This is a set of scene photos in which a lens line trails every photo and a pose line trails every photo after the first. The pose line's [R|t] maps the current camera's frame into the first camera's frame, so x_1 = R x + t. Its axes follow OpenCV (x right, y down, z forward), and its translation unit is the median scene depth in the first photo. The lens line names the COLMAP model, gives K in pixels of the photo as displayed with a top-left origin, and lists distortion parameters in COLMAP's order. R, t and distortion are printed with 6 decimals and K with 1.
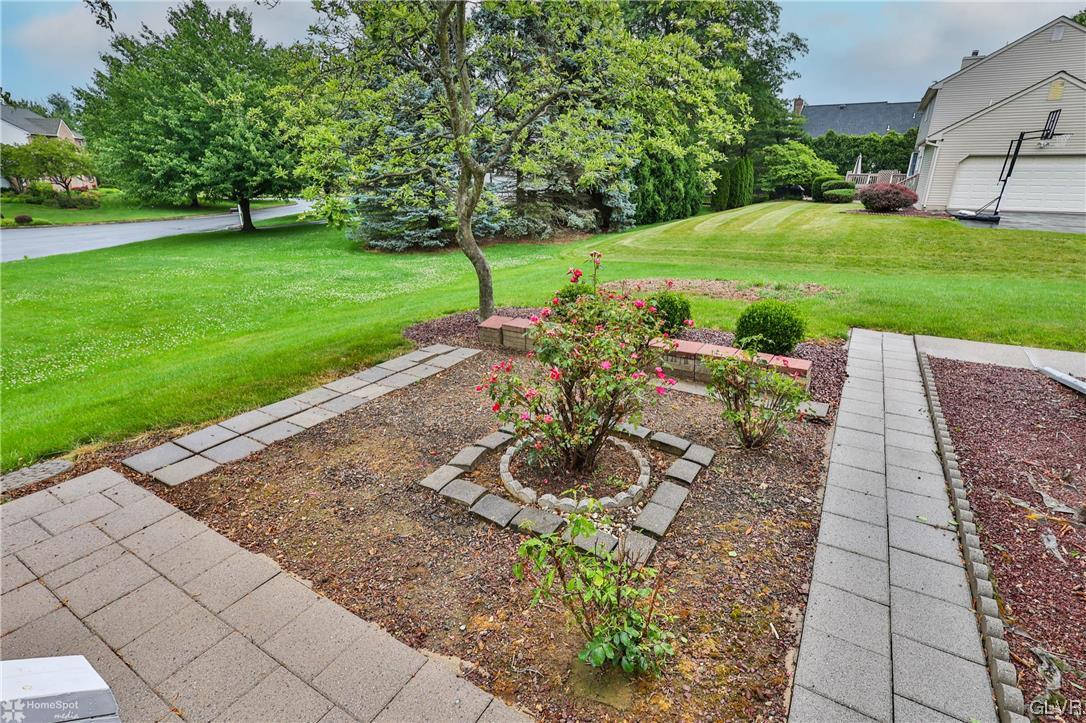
lens RADIAL K [[544.3, 0, 543.0], [0, 544.3, 361.5], [0, 0, 1]] dist [0.001181, 0.000438]
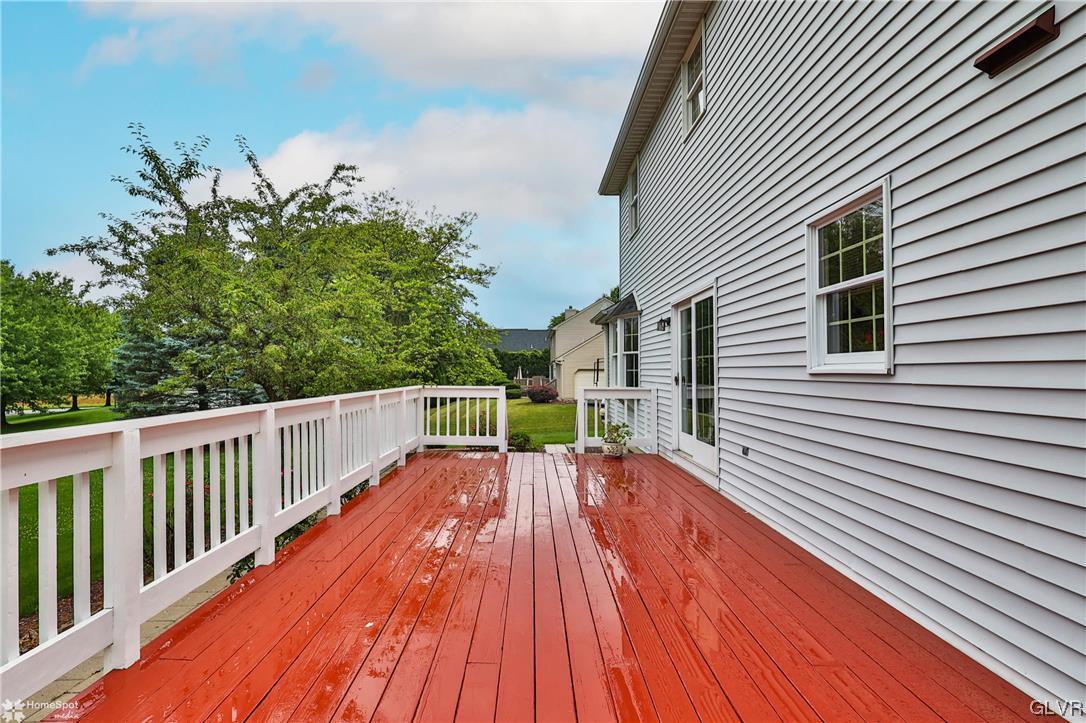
lens RADIAL K [[544.3, 0, 543.0], [0, 544.3, 361.5], [0, 0, 1]] dist [0.001181, 0.000438]
pose [[0.850099, -0.003288, 0.526613, -0.170135], [0.188098, 0.935914, -0.297798, 0.070482], [-0.491886, 0.352213, 0.796238, -0.252264]]
